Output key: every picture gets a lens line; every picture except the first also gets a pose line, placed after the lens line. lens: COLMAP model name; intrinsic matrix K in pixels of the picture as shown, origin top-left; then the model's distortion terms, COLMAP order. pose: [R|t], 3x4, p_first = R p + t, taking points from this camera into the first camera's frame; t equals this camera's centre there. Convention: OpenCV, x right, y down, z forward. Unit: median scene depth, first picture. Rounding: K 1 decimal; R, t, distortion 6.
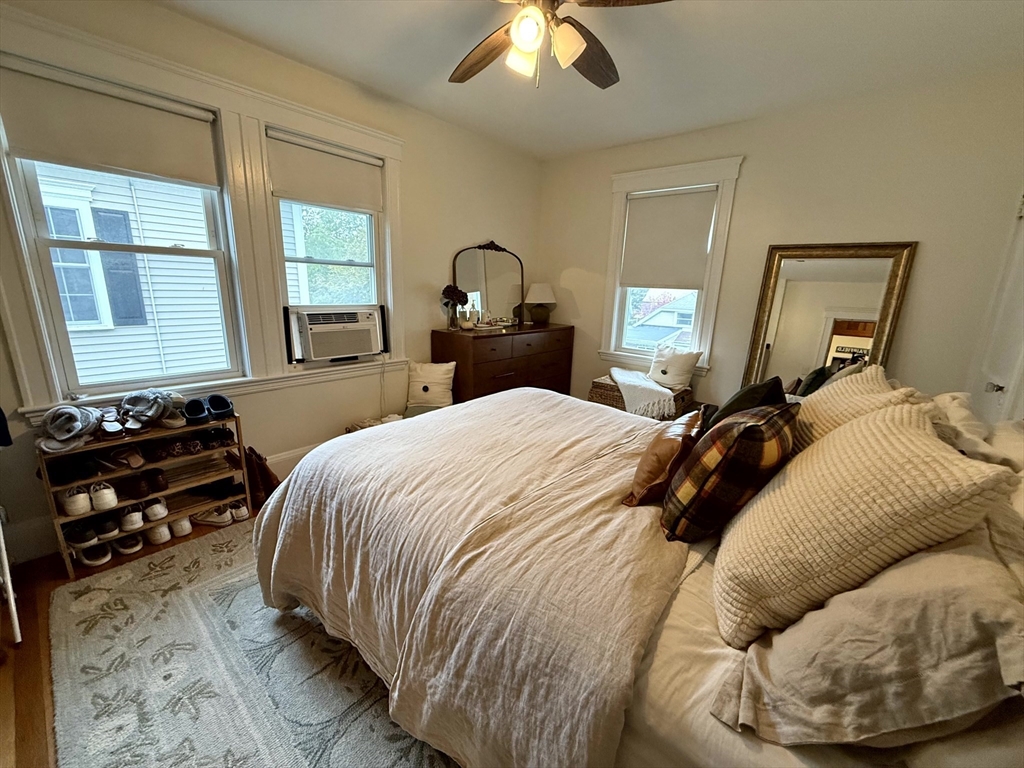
lens RADIAL K [[409.1, 0, 501.7], [0, 409.1, 379.2], [0, 0, 1]] dist [0.000579, 0.000017]
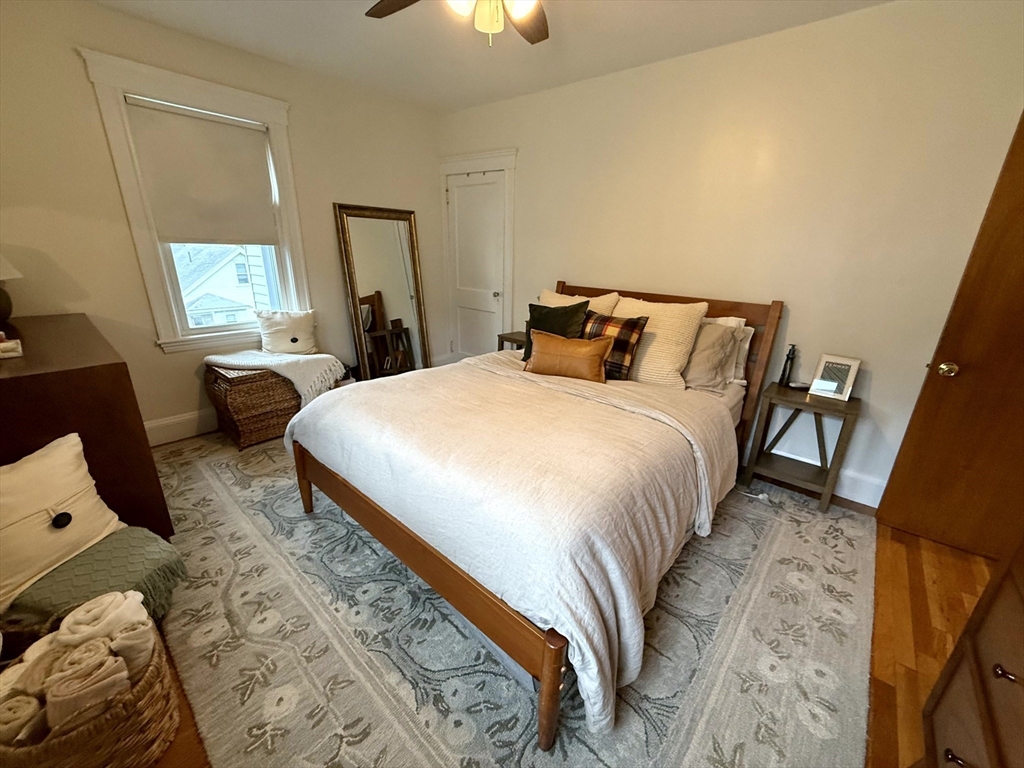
lens RADIAL K [[409.1, 0, 520.7], [0, 409.1, 382.4], [0, 0, 1]] dist [0.000579, 0.000017]
pose [[-0.009355, -0.349644, 0.936836, -0.627240], [0.205357, 0.916236, 0.344007, -0.179408], [-0.978642, 0.195604, 0.063231, 0.597592]]
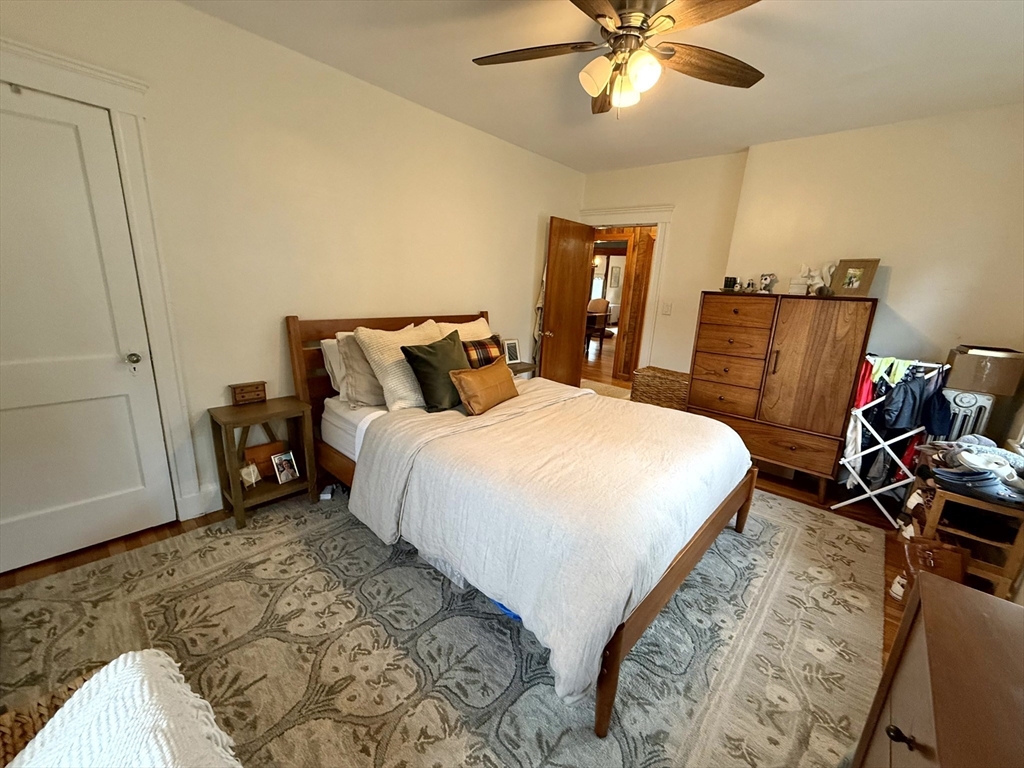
lens RADIAL K [[409.1, 0, 504.1], [0, 409.1, 383.1], [0, 0, 1]] dist [0.000579, 0.000017]
pose [[-0.995741, -0.092023, 0.005540, 0.193912], [-0.078762, 0.880405, 0.467637, -0.336499], [-0.047911, 0.465209, -0.883903, 1.350150]]
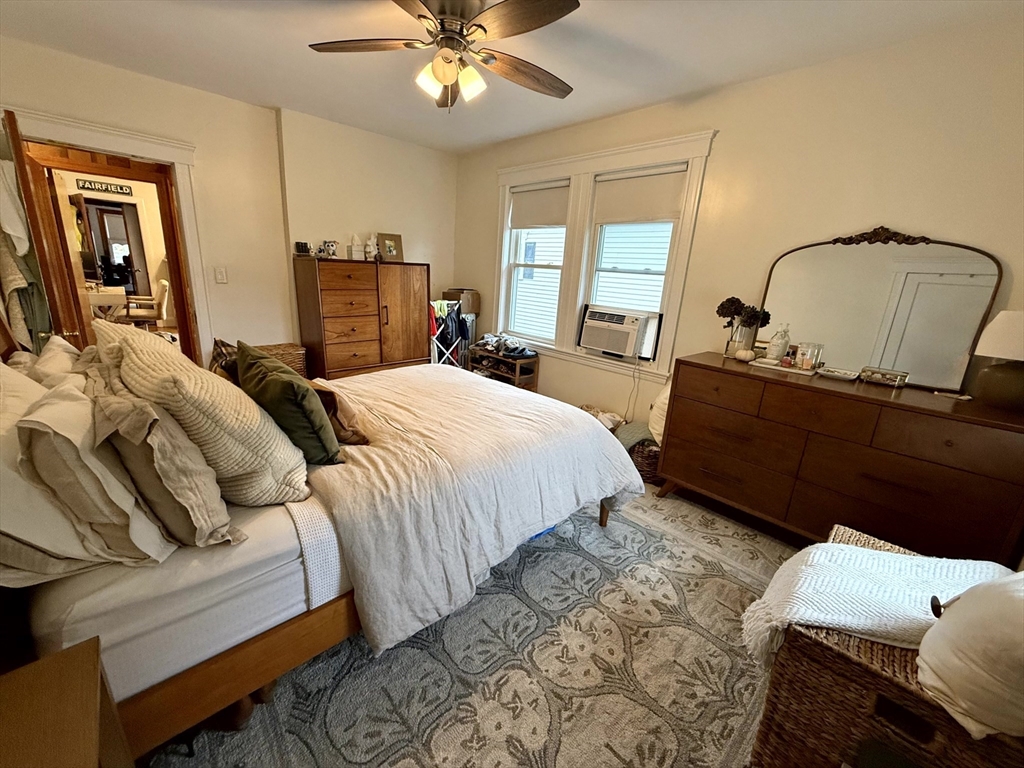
lens RADIAL K [[409.1, 0, 531.7], [0, 409.1, 381.3], [0, 0, 1]] dist [0.000579, 0.000017]
pose [[-0.068907, 0.212738, -0.974677, 0.830926], [-0.294978, 0.928969, 0.223616, -0.182827], [0.953016, 0.302916, -0.001260, 0.873273]]
